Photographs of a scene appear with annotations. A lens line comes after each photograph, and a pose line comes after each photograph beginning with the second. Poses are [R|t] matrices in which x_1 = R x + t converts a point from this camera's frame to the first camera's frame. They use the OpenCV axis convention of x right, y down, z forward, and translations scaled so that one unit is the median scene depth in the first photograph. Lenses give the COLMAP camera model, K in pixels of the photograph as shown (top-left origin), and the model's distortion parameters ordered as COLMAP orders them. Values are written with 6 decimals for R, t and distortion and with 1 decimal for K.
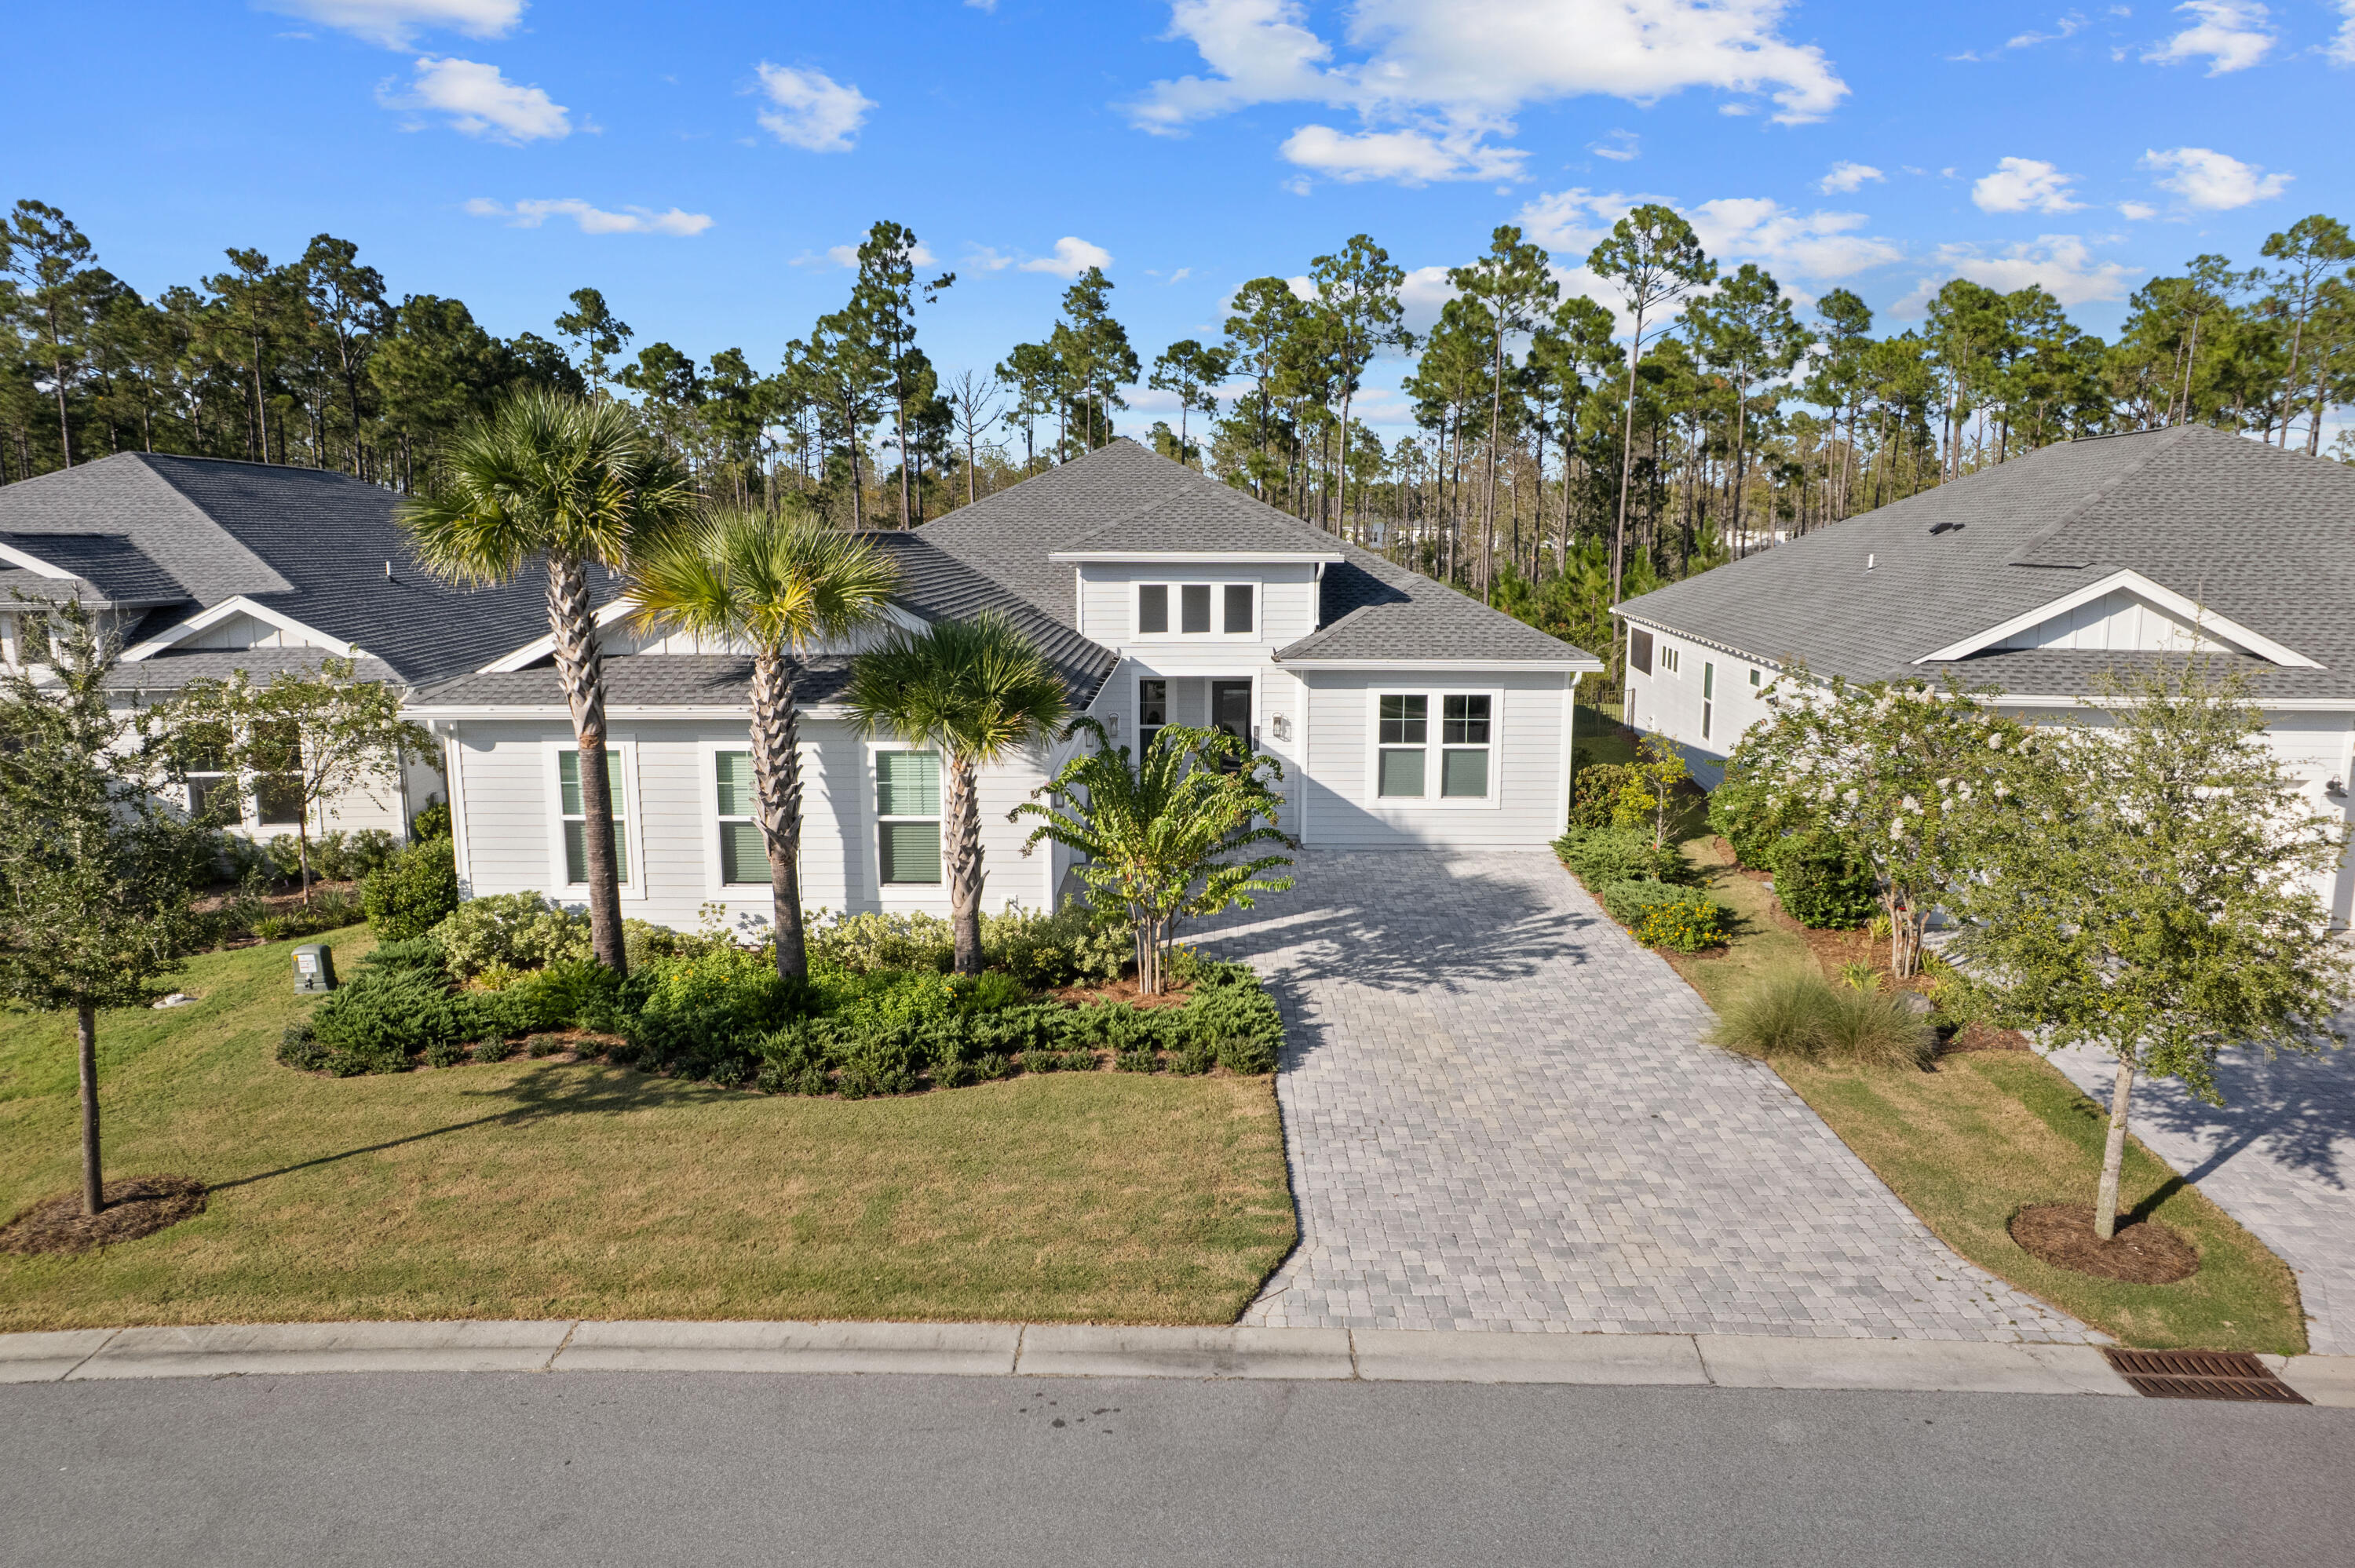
lens RADIAL K [[1531.2, 0, 1189.3], [0, 1531.2, 796.0], [0, 0, 1]] dist [-0.075295, 0.062971]
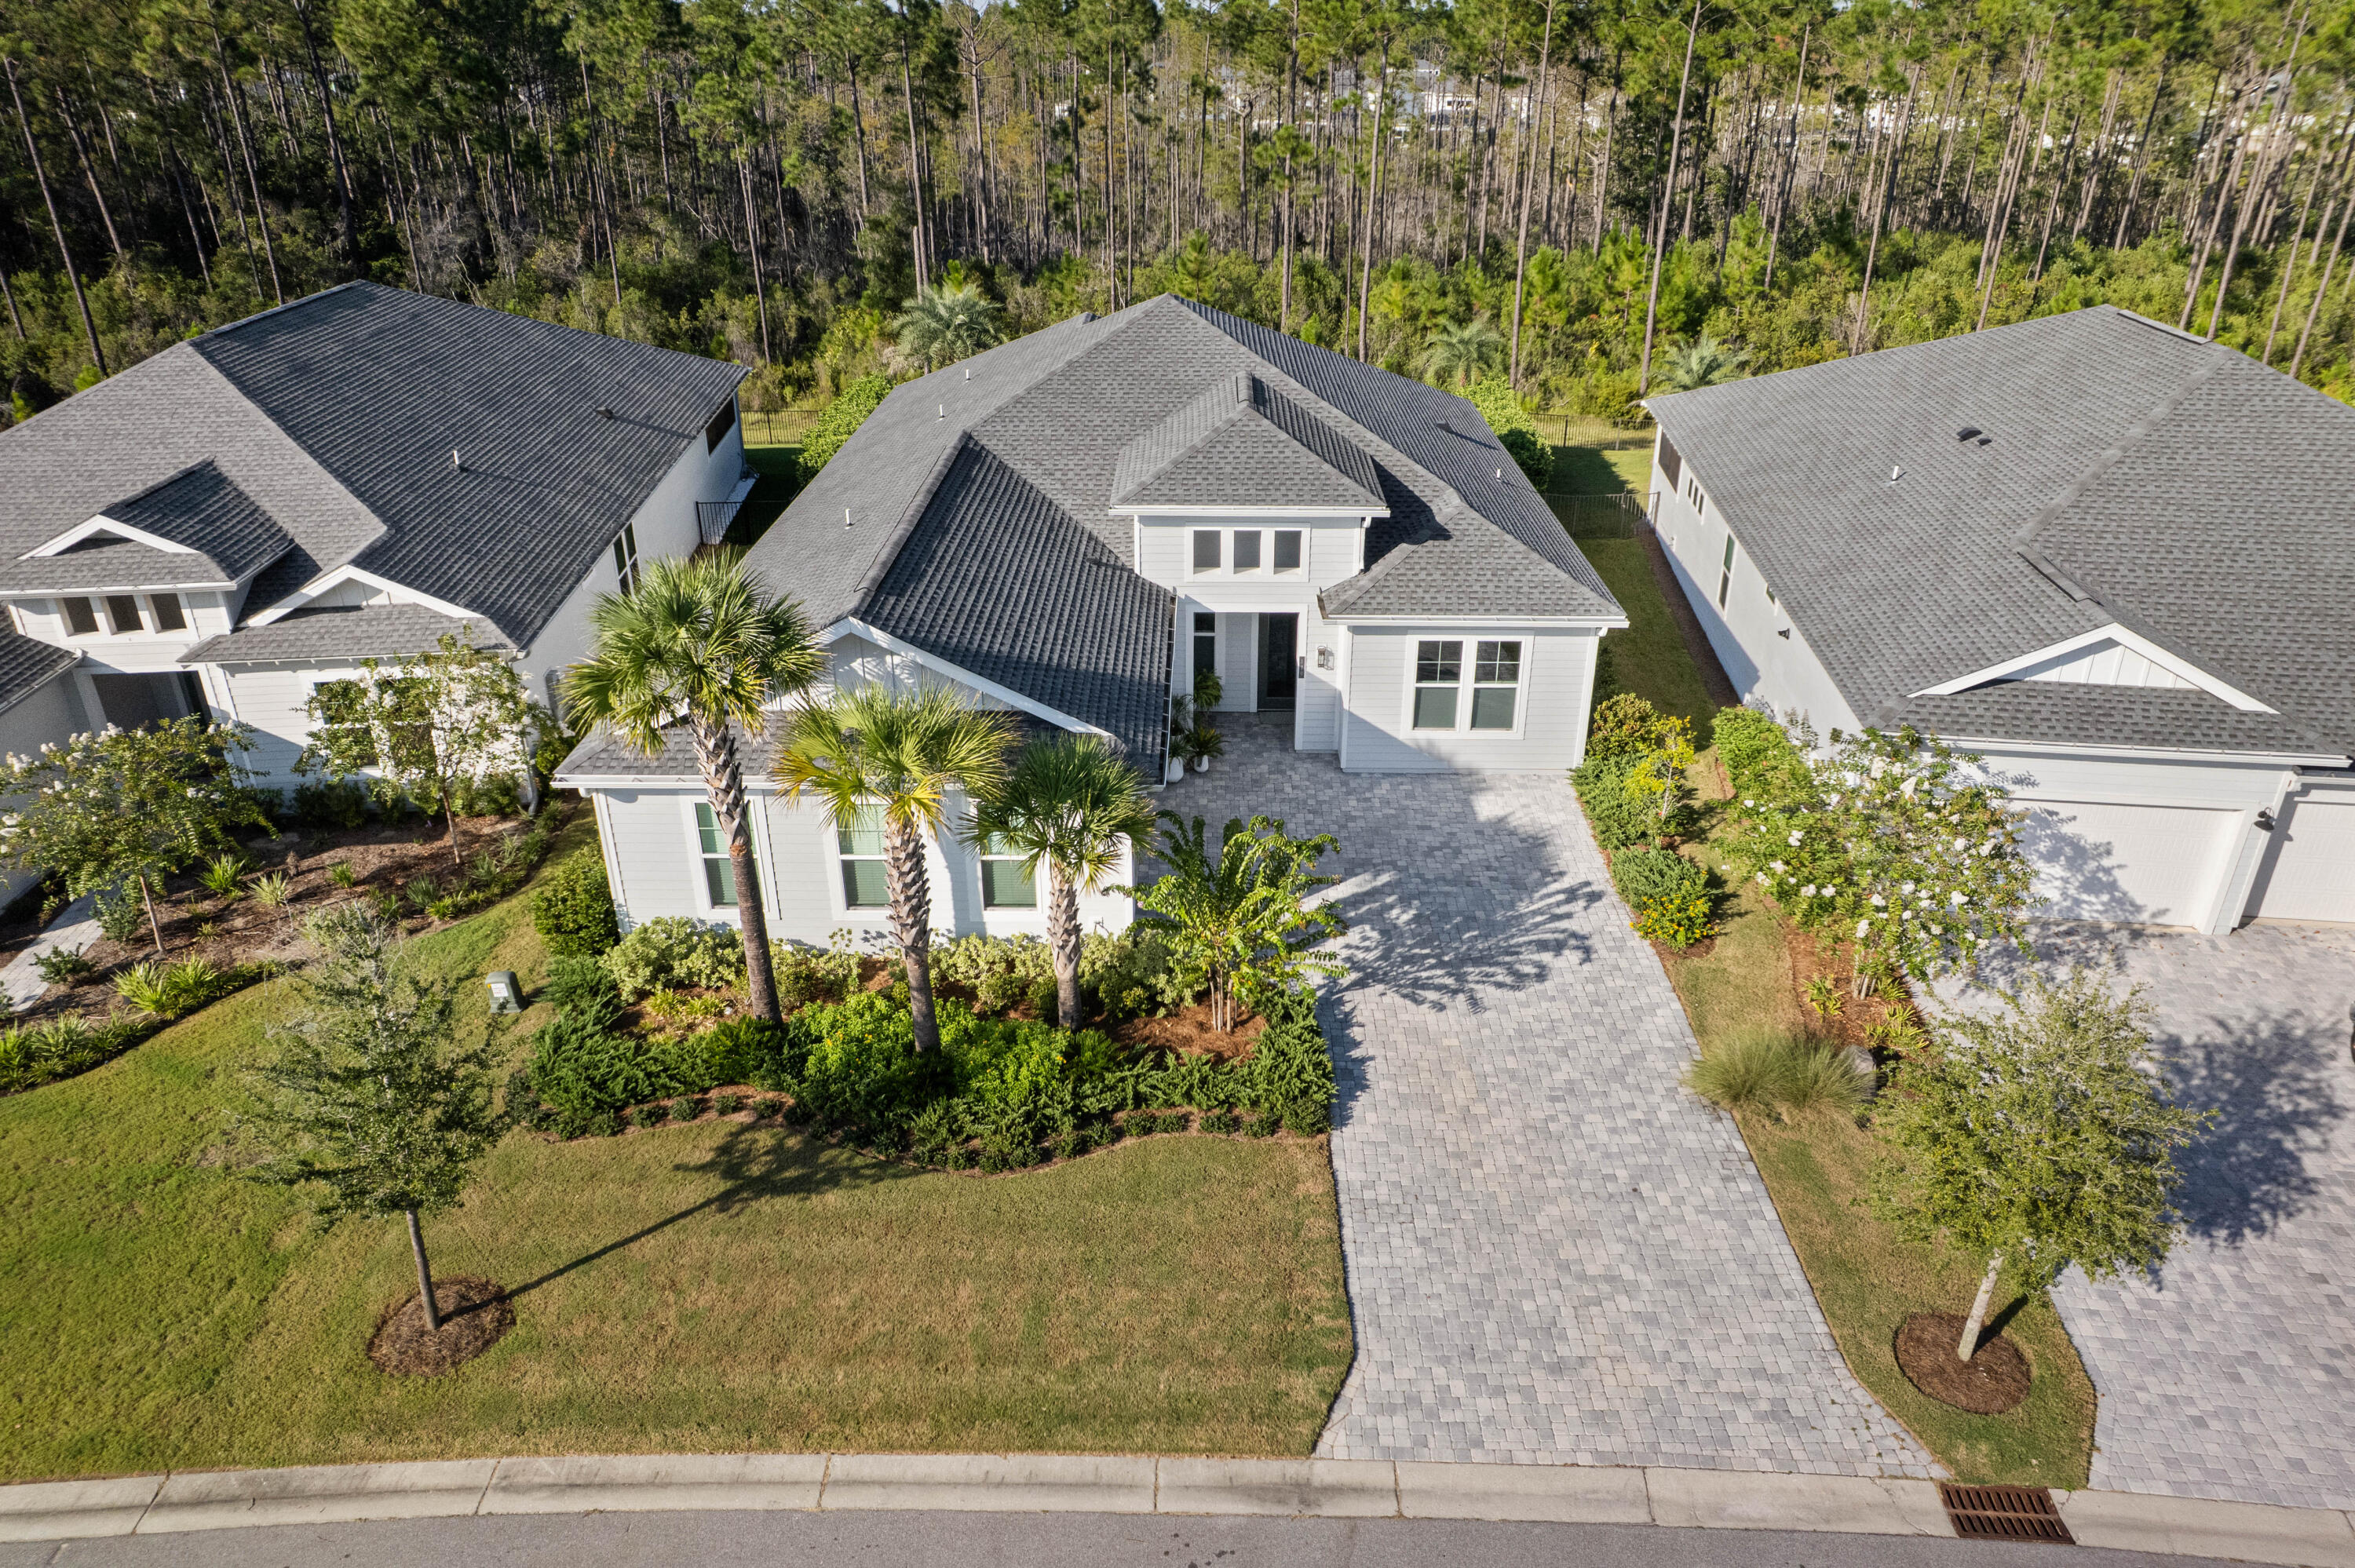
lens RADIAL K [[1538.7, 0, 1191.3], [0, 1538.7, 784.1], [0, 0, 1]] dist [-0.072930, 0.059466]
pose [[0.999998, 0.000200, -0.002151, -0.038619], [0.000402, 0.961018, 0.276486, -0.315056], [0.002122, -0.276486, 0.961016, -0.078919]]
